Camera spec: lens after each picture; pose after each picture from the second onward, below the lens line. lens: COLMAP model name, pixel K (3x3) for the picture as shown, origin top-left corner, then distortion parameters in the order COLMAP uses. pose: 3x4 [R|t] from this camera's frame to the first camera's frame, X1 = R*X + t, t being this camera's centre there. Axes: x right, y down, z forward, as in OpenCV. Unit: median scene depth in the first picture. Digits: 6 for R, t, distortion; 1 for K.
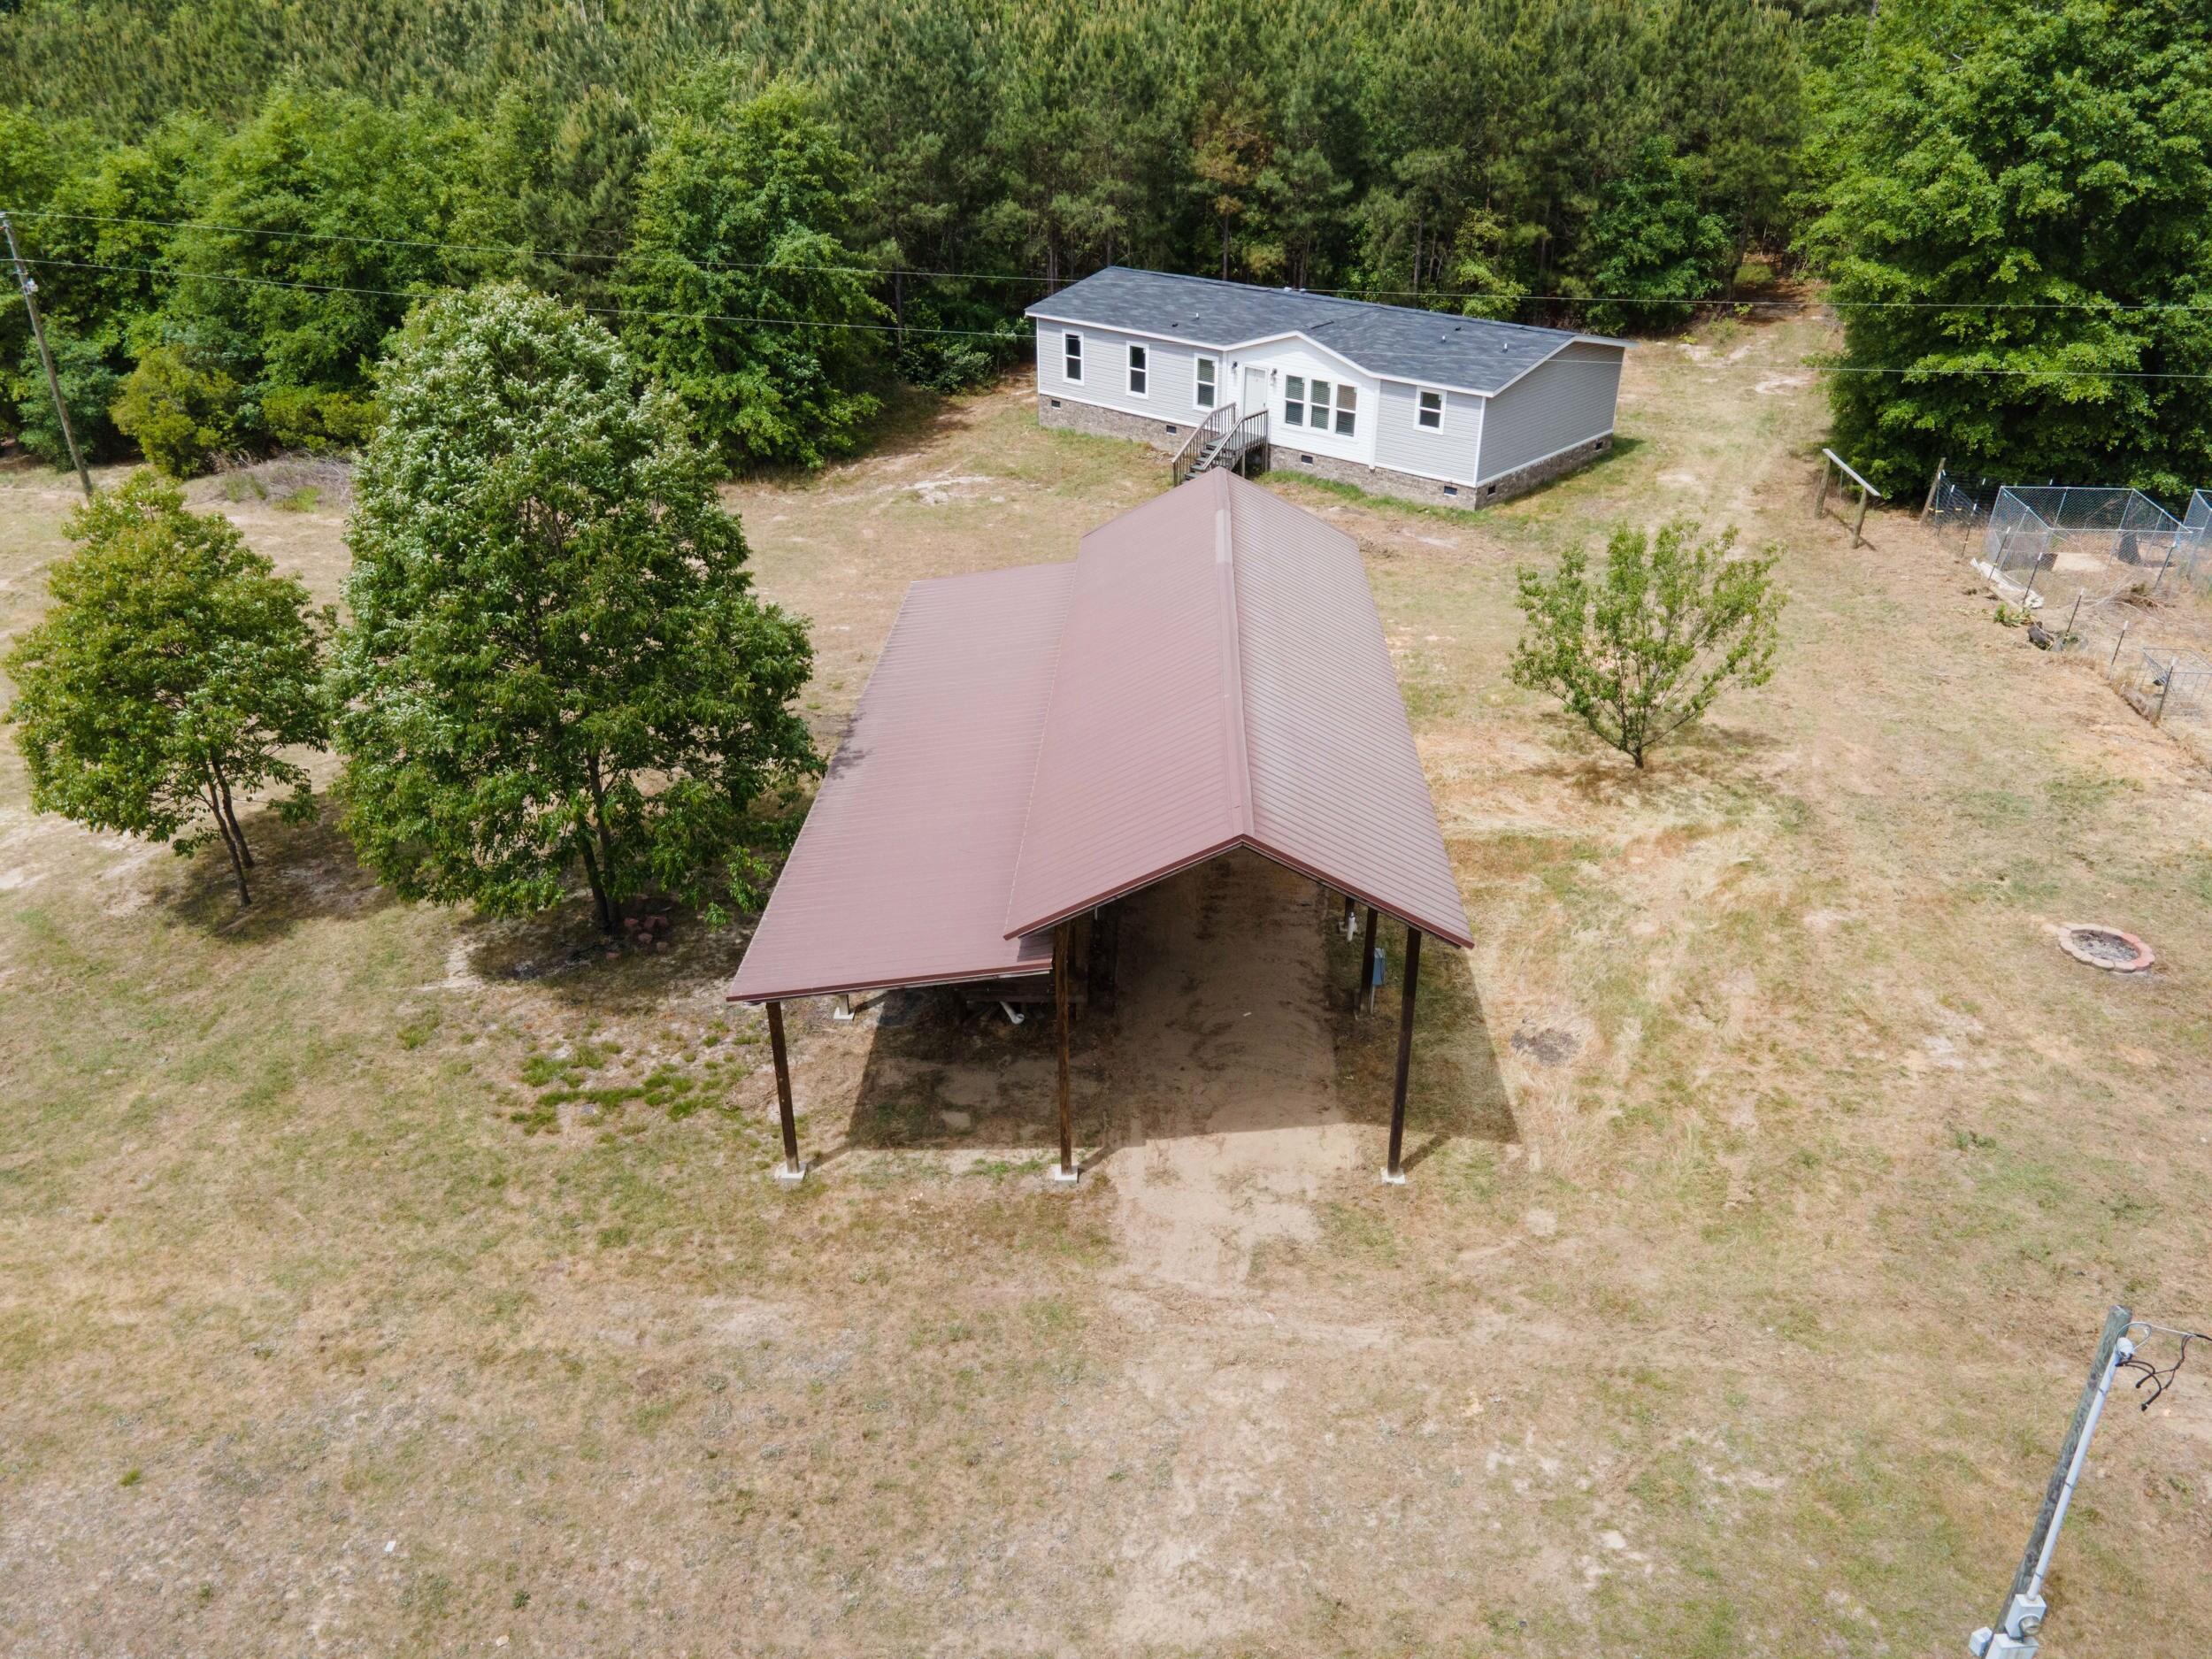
lens RADIAL K [[1634.6, 0, 1107.3], [0, 1634.6, 792.4], [0, 0, 1]] dist [0.034413, 0.001520]
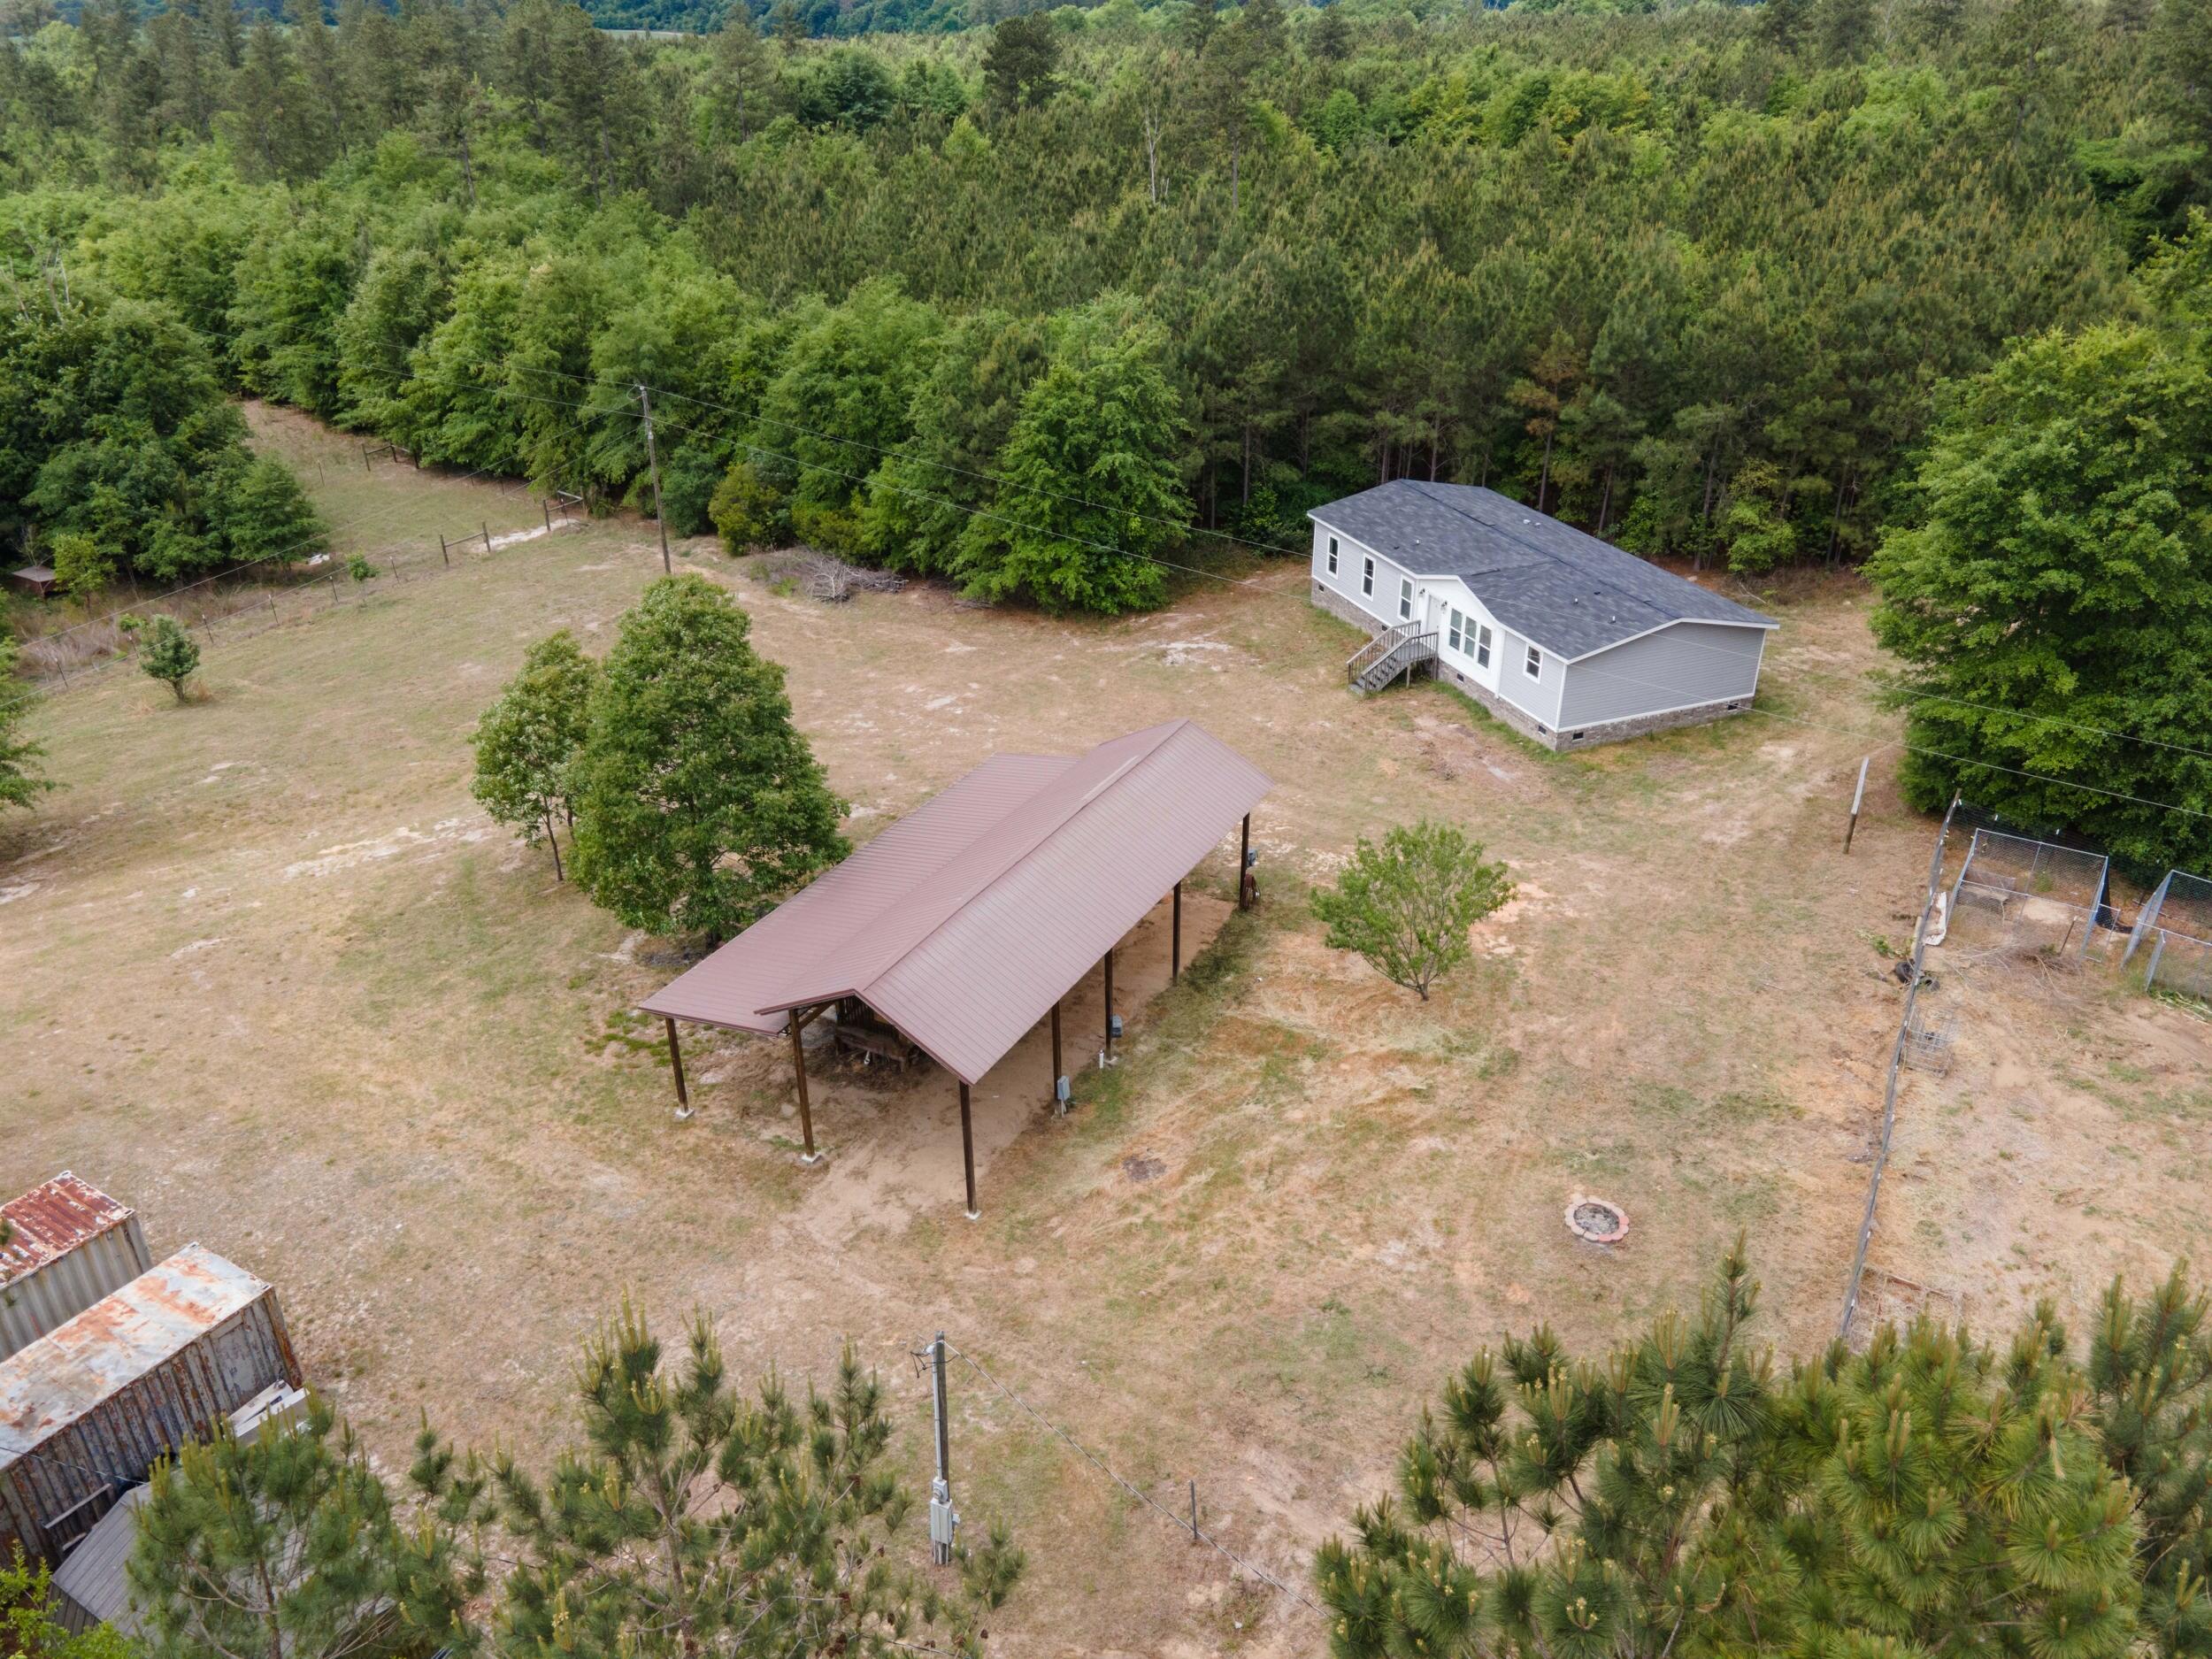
lens RADIAL K [[1634.6, 0, 1107.3], [0, 1634.6, 792.4], [0, 0, 1]] dist [0.034413, 0.001520]
pose [[0.897907, 0.193358, -0.395443, 0.385588], [-0.194411, 0.980190, 0.037842, -0.117902], [0.394927, 0.042900, 0.917710, -0.203556]]
